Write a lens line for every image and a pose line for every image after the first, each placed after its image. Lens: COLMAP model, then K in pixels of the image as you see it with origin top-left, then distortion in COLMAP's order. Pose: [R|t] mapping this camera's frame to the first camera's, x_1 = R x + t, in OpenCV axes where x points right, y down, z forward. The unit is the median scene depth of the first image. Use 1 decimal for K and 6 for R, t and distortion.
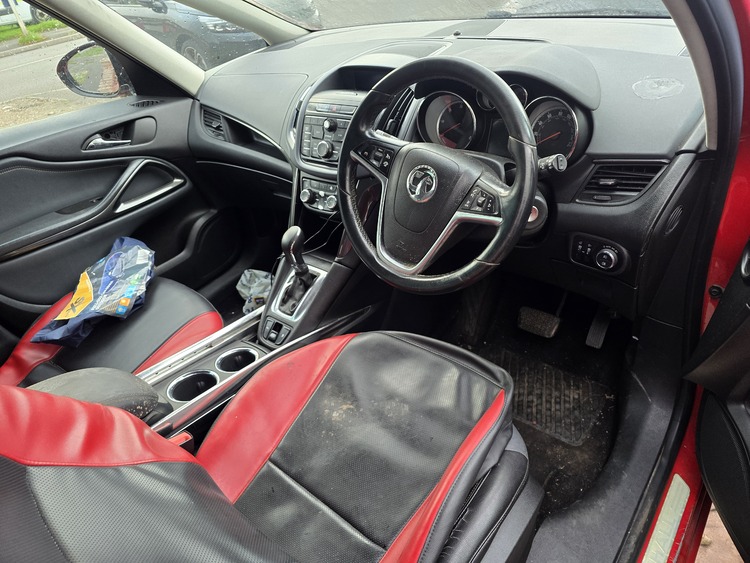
lens RADIAL K [[517.7, 0, 374.9], [0, 517.7, 253.2], [0, 0, 1]] dist [0.042089, -0.037045]
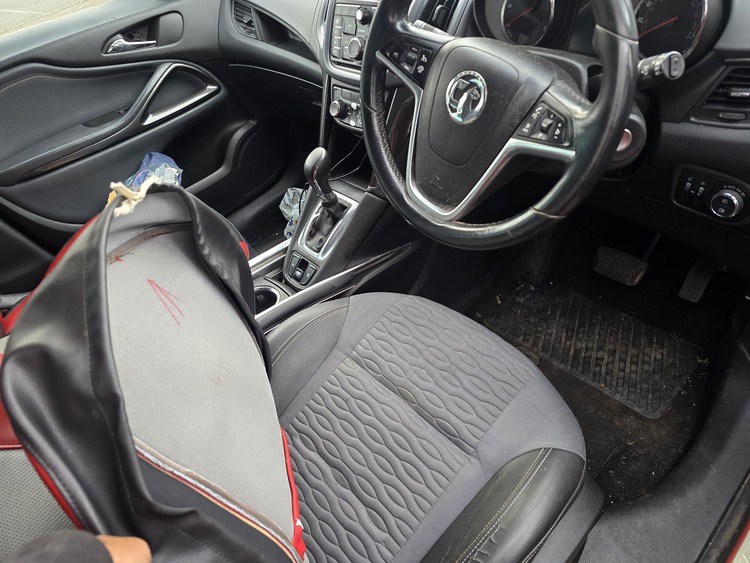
lens RADIAL K [[517.7, 0, 374.9], [0, 517.7, 253.2], [0, 0, 1]] dist [0.042089, -0.037045]
pose [[0.989490, 0.036608, -0.139894, 0.053368], [-0.010542, 0.983112, 0.182699, -0.037039], [0.144220, -0.179304, 0.973165, 0.166838]]
